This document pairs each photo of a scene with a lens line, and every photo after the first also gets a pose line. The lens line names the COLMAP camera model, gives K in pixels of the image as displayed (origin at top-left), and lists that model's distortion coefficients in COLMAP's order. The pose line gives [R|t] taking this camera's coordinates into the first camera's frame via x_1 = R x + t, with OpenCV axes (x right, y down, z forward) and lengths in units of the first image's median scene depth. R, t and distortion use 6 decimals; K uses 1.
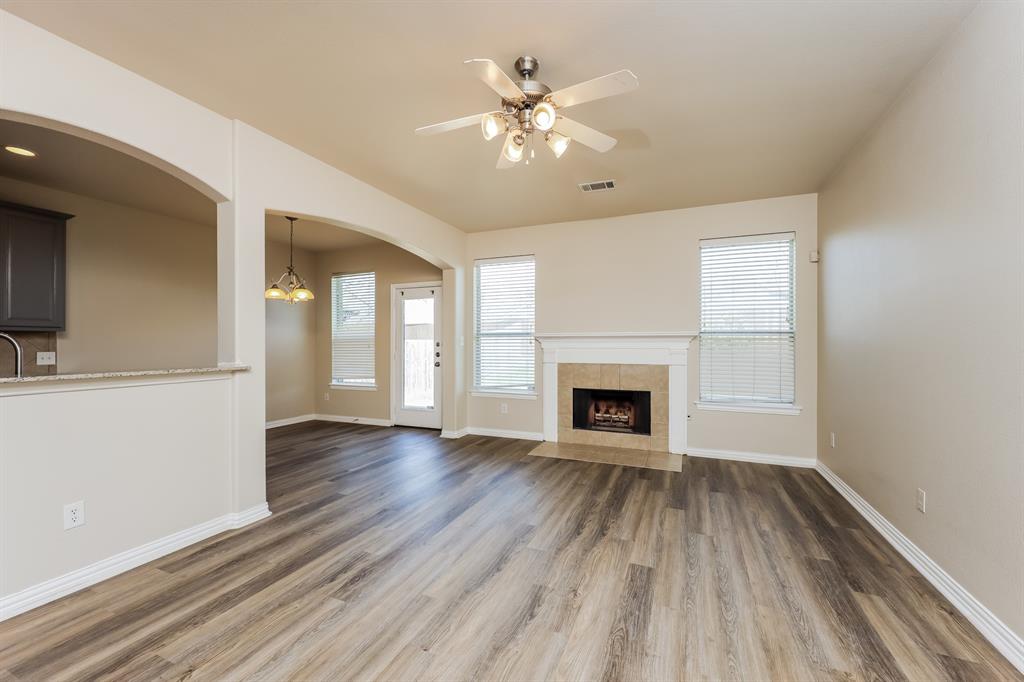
lens RADIAL K [[418.1, 0, 511.9], [0, 418.1, 343.1], [0, 0, 1]] dist [-0.000006, 0.000060]
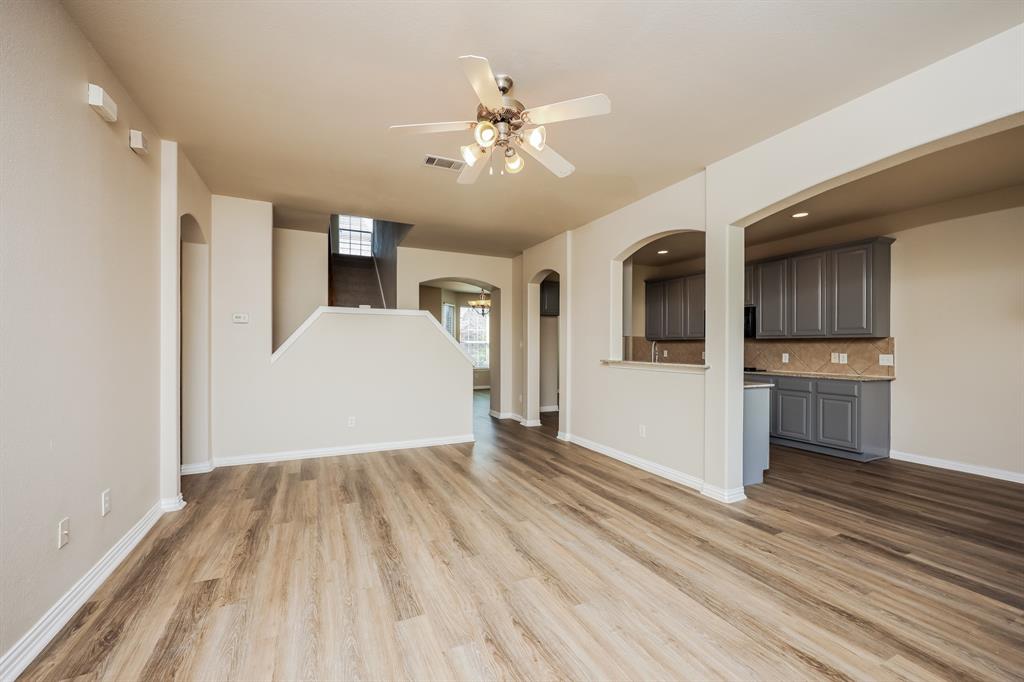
lens RADIAL K [[418.1, 0, 520.5], [0, 418.1, 334.7], [0, 0, 1]] dist [-0.000006, 0.000060]
pose [[-0.657671, -0.023344, -0.752943, 0.777994], [-0.001153, 0.999550, -0.029982, 0.002201], [0.753304, -0.018850, -0.657402, 1.667254]]
